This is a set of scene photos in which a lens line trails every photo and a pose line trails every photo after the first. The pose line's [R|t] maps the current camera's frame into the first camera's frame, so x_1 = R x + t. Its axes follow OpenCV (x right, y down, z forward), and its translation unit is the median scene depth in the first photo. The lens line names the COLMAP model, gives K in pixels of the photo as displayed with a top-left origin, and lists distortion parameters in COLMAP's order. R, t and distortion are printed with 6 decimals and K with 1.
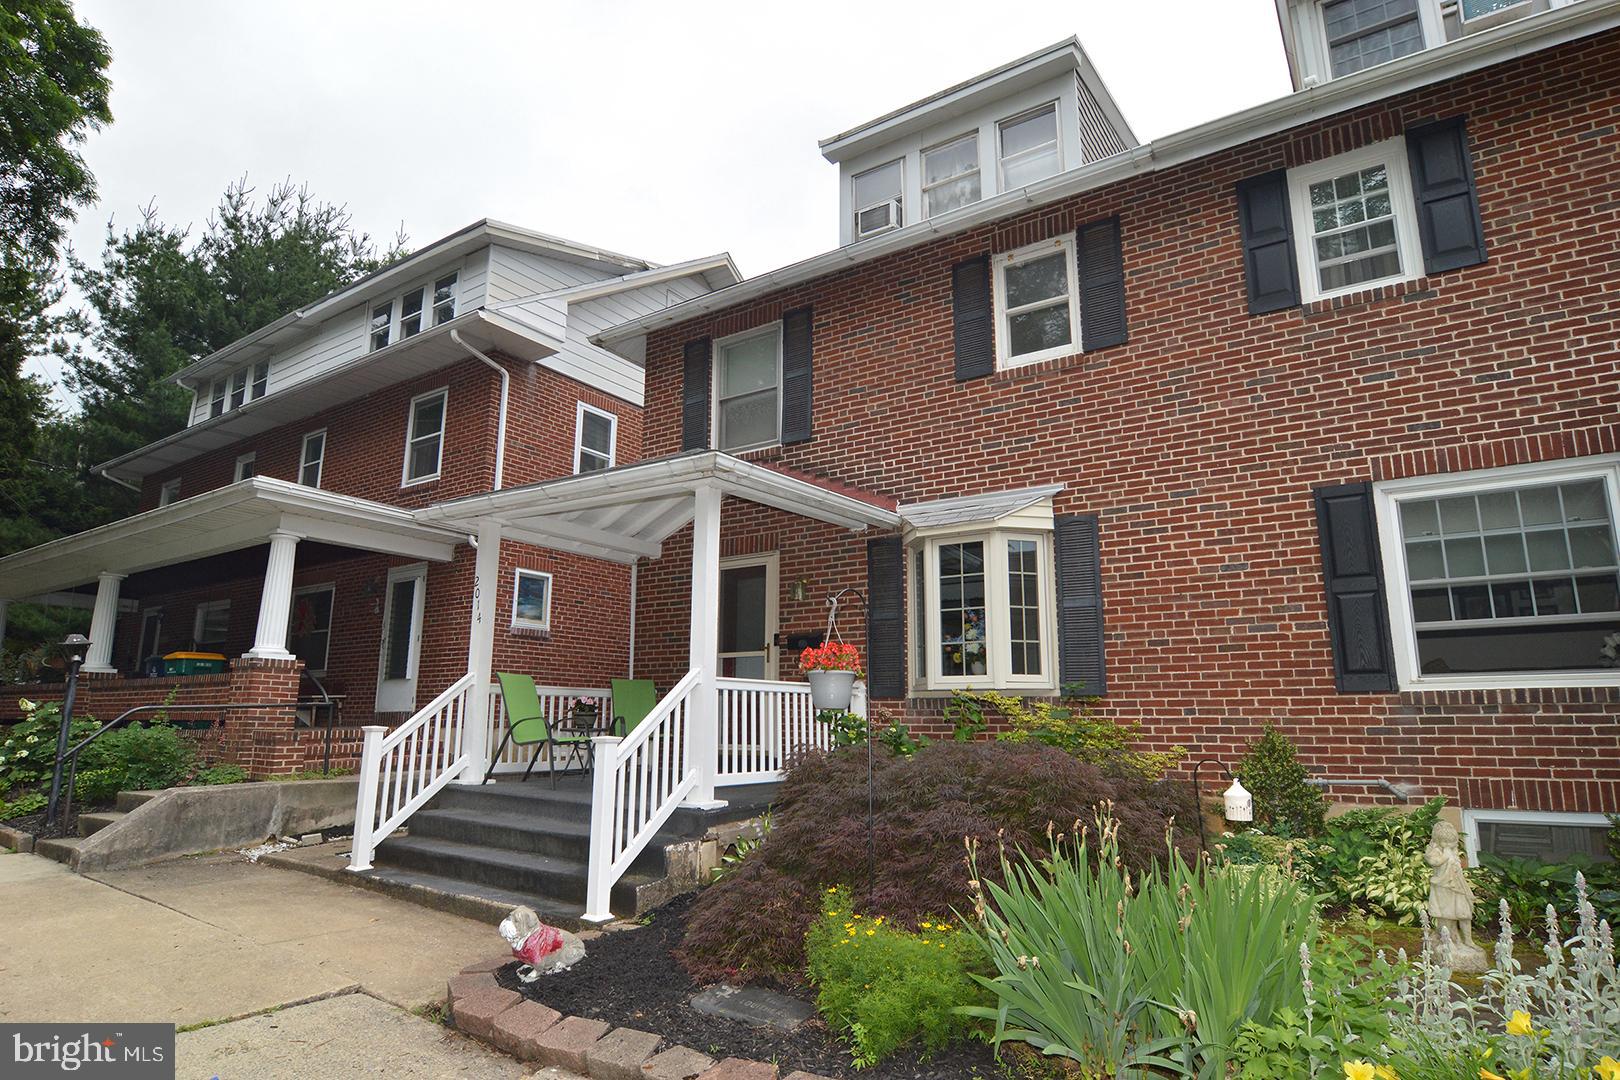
lens RADIAL K [[880.4, 0, 817.2], [0, 880.4, 547.0], [0, 0, 1]] dist [-0.006844, -0.010594]
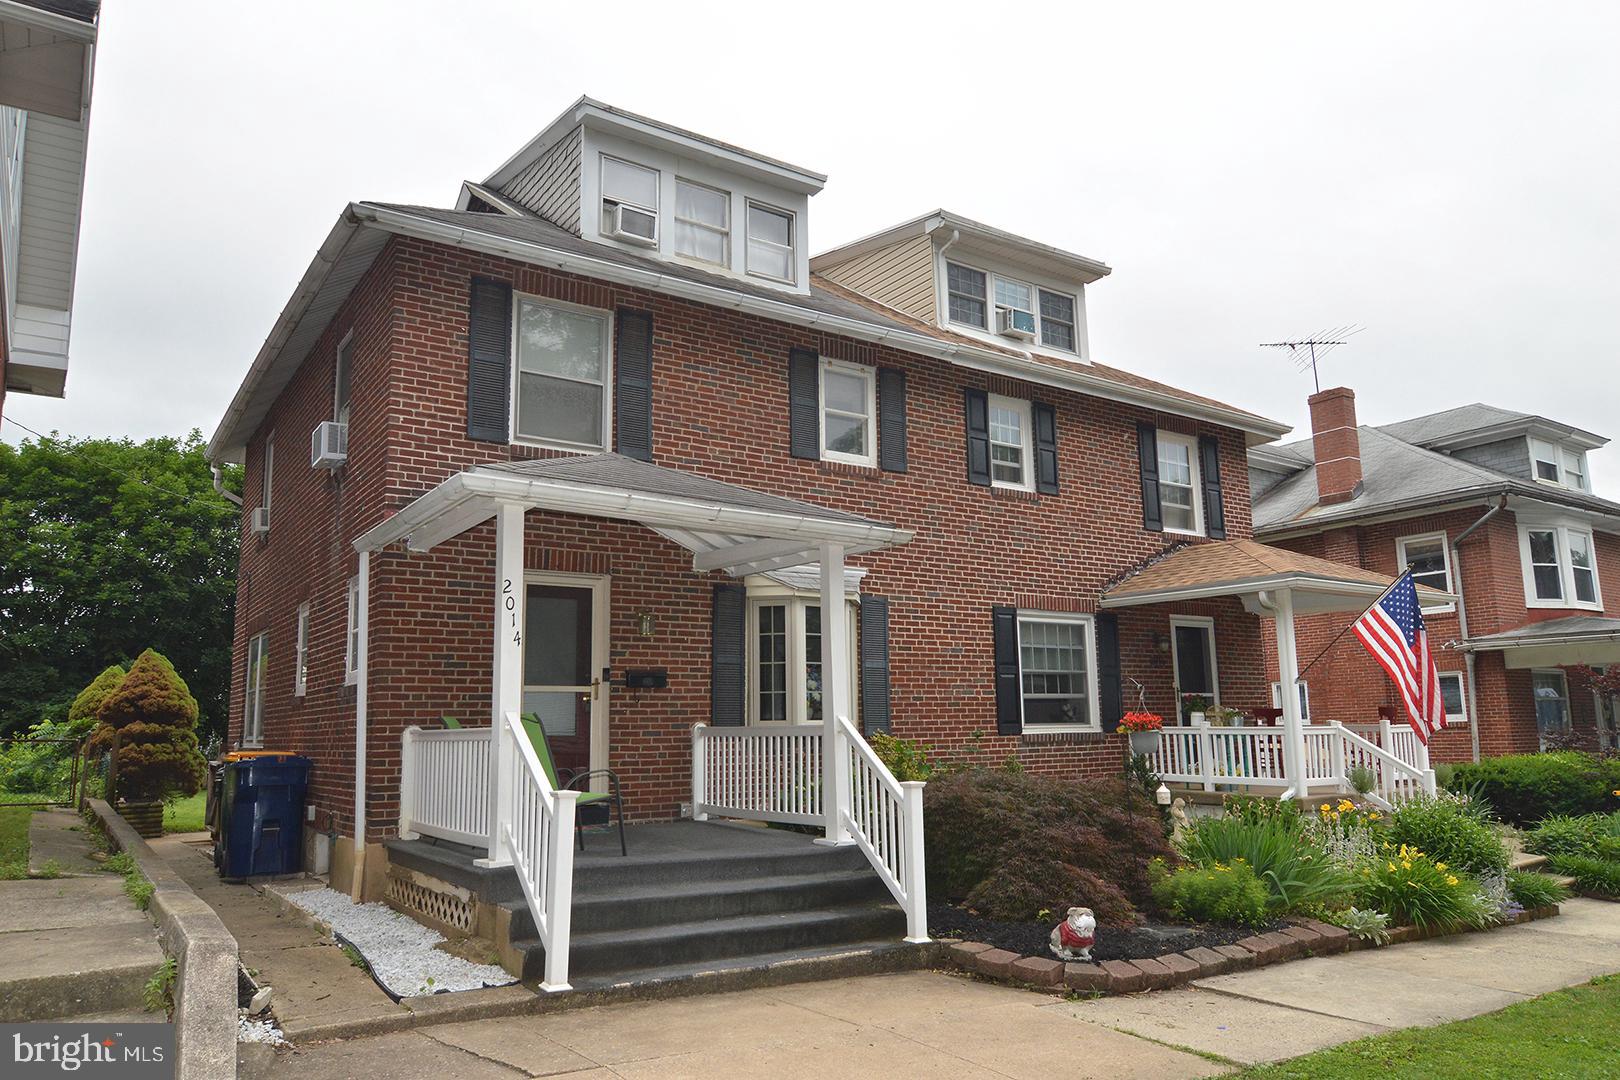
lens RADIAL K [[1112.4, 0, 815.9], [0, 1112.4, 550.0], [0, 0, 1]] dist [-0.000475, -0.001814]
pose [[0.373735, 0.142180, 0.916574, -1.234499], [-0.163393, 0.982820, -0.085833, 0.051091], [-0.913031, -0.117683, 0.390545, 0.450610]]
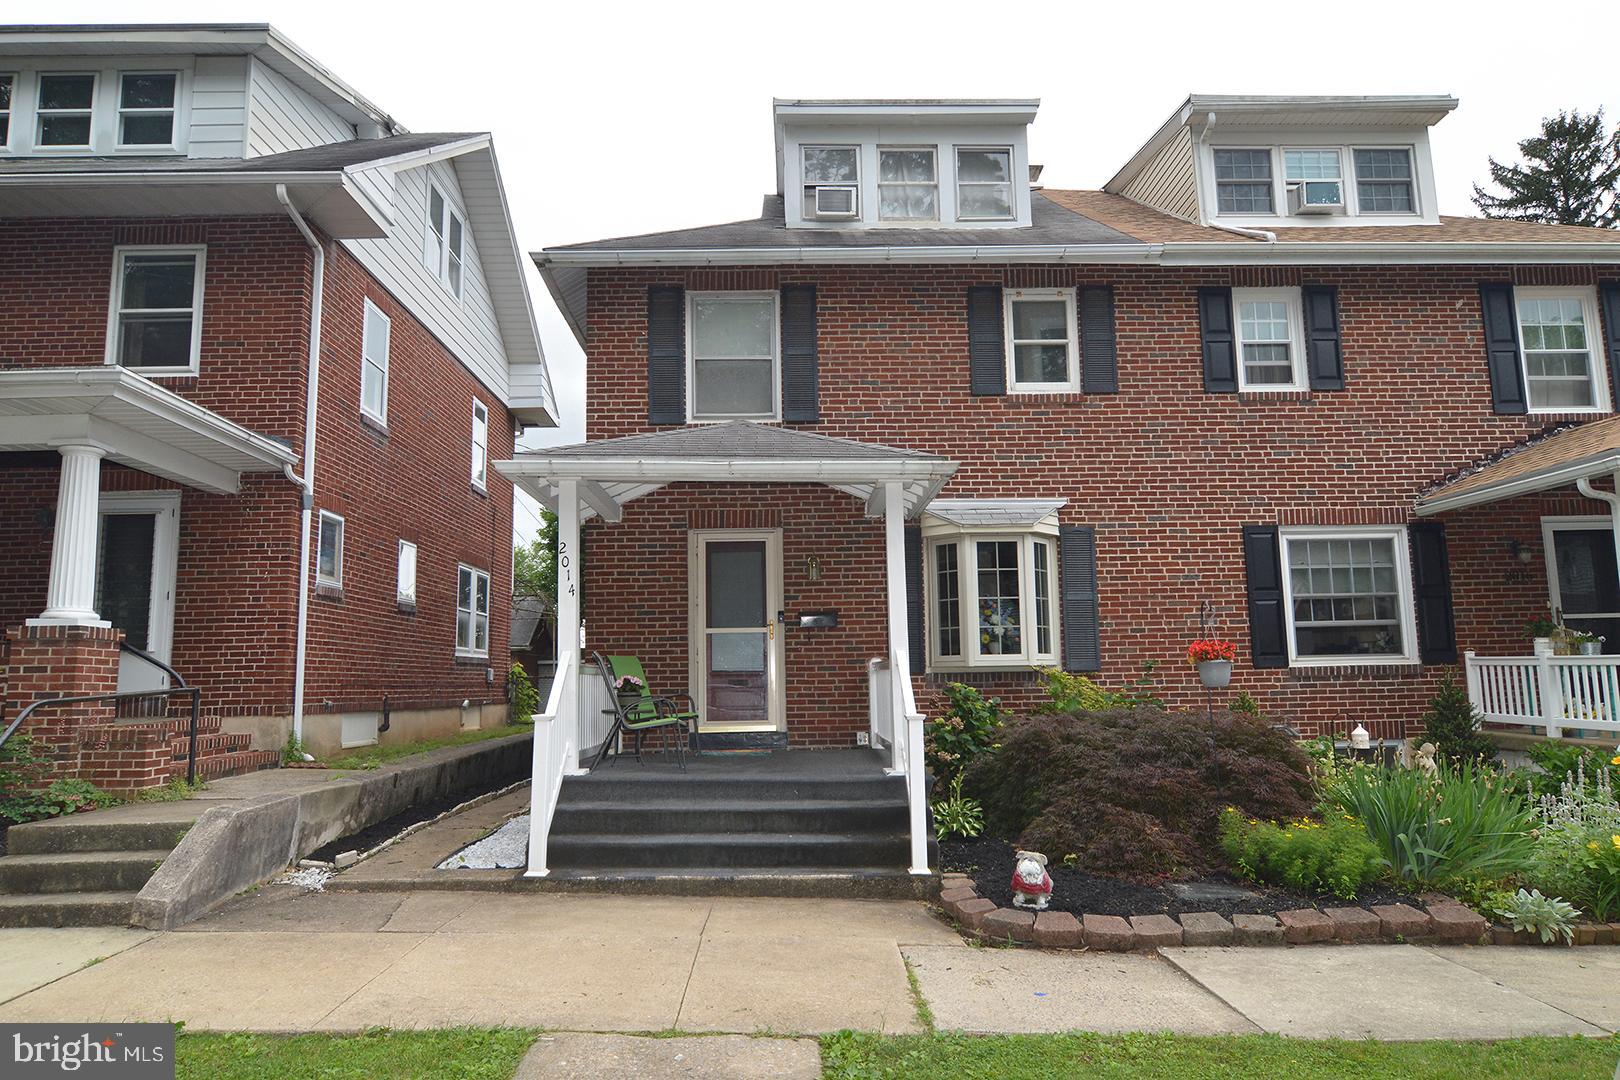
lens RADIAL K [[1036.8, 0, 816.4], [0, 1036.8, 548.9], [0, 0, 1]] dist [-0.005034, -0.003659]
pose [[0.818494, 0.056024, 0.571776, -0.839387], [-0.091697, 0.995215, 0.033751, -0.019482], [-0.567149, -0.080055, 0.819715, 0.007963]]
